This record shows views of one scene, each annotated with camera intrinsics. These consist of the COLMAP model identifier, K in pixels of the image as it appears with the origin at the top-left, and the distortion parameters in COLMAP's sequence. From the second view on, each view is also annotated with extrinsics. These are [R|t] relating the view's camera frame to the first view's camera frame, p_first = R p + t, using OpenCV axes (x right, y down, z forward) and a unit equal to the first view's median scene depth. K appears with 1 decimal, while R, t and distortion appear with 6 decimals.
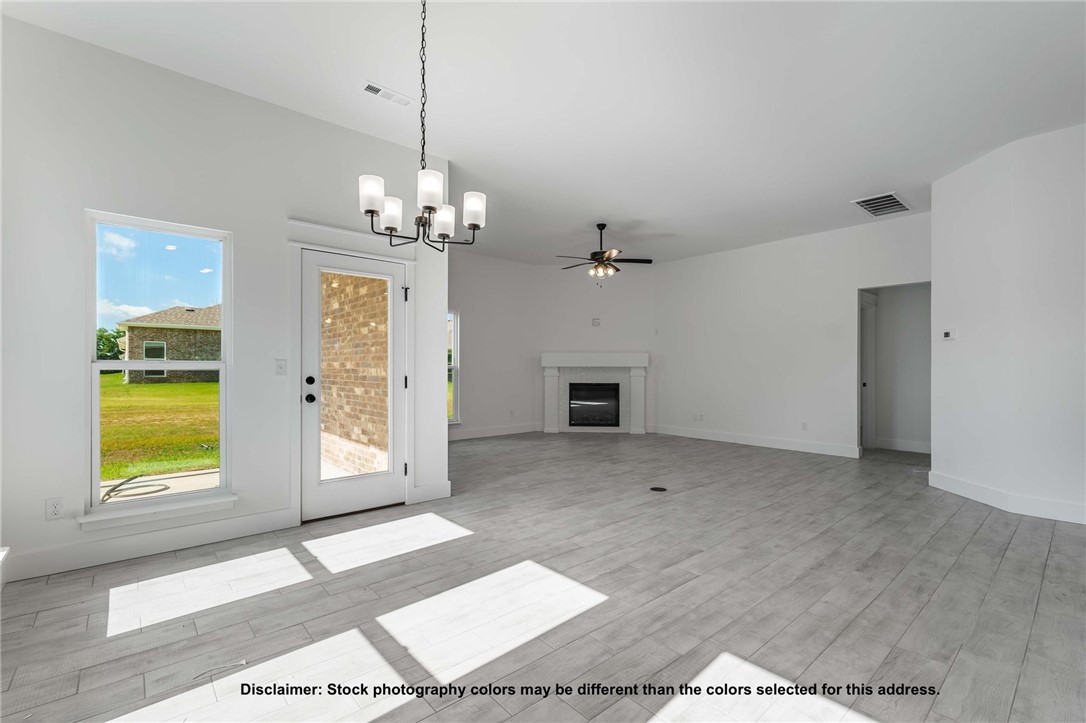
lens RADIAL K [[482.9, 0, 543.1], [0, 482.9, 369.0], [0, 0, 1]] dist [0.003778, -0.000440]
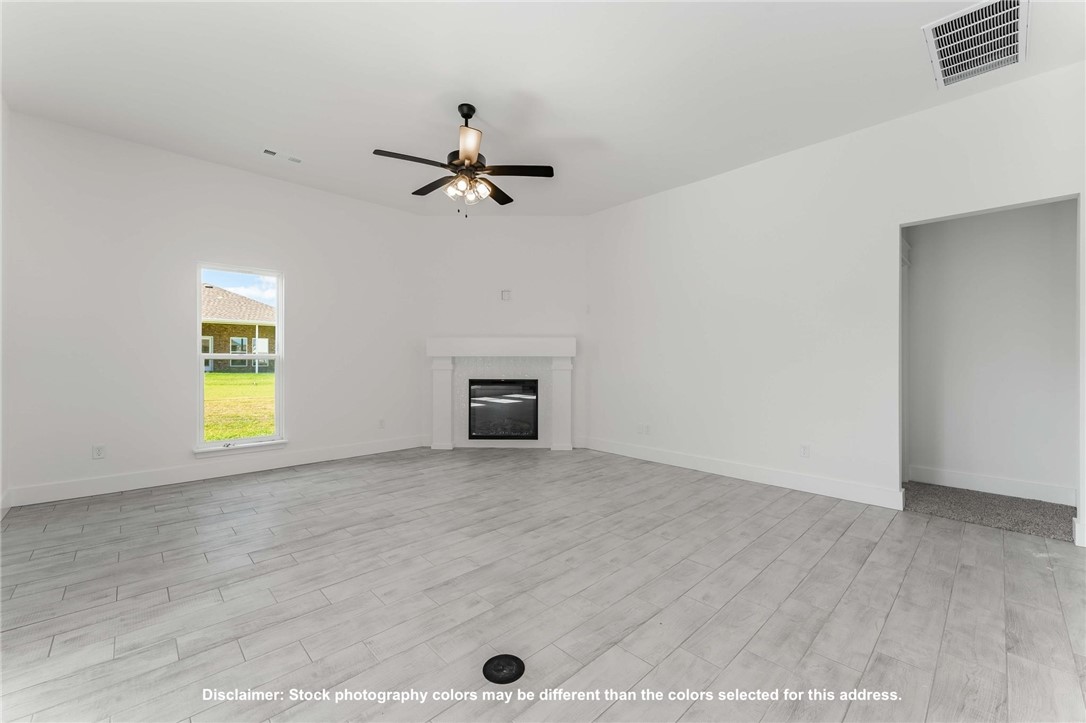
lens RADIAL K [[445.5, 0, 540.4], [0, 445.5, 358.3], [0, 0, 1]] dist [0.004583, -0.001050]
pose [[0.998850, -0.000568, 0.047946, 0.133291], [0.000813, 0.999987, -0.005092, 0.001171], [-0.047942, 0.005125, 0.998837, 0.341449]]
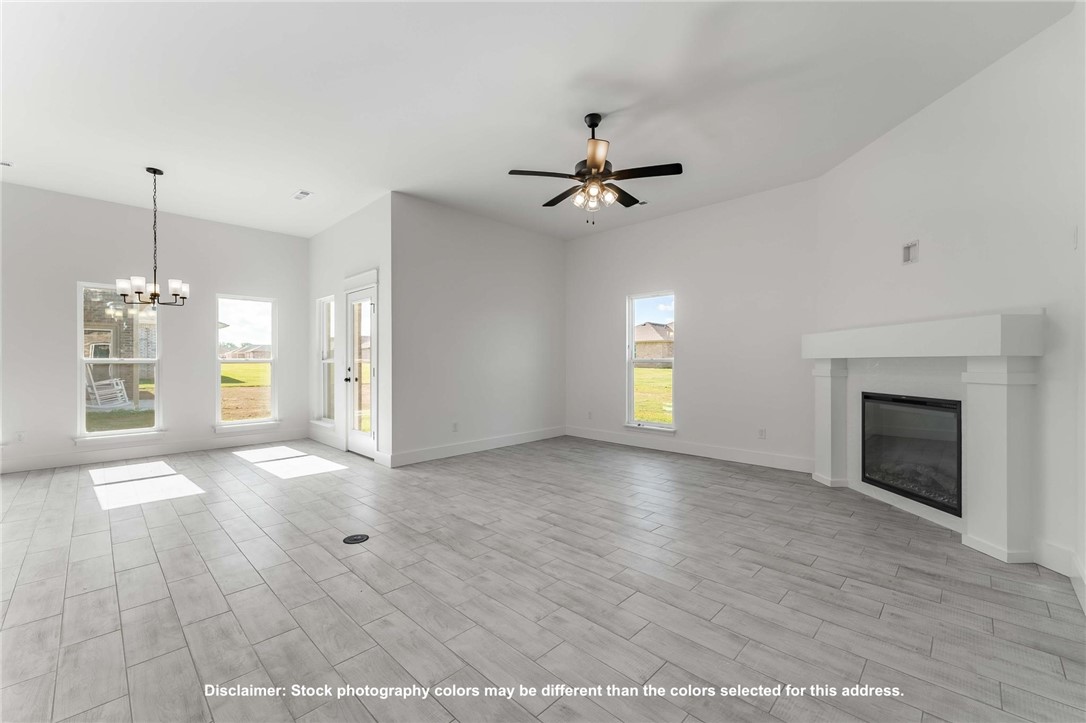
lens RADIAL K [[445.5, 0, 547.7], [0, 445.5, 365.2], [0, 0, 1]] dist [0.004583, -0.001050]
pose [[0.075029, 0.004958, -0.997169, 0.481727], [-0.001439, 0.999987, 0.004864, 0.000182], [0.997180, 0.001070, 0.075035, 0.661348]]
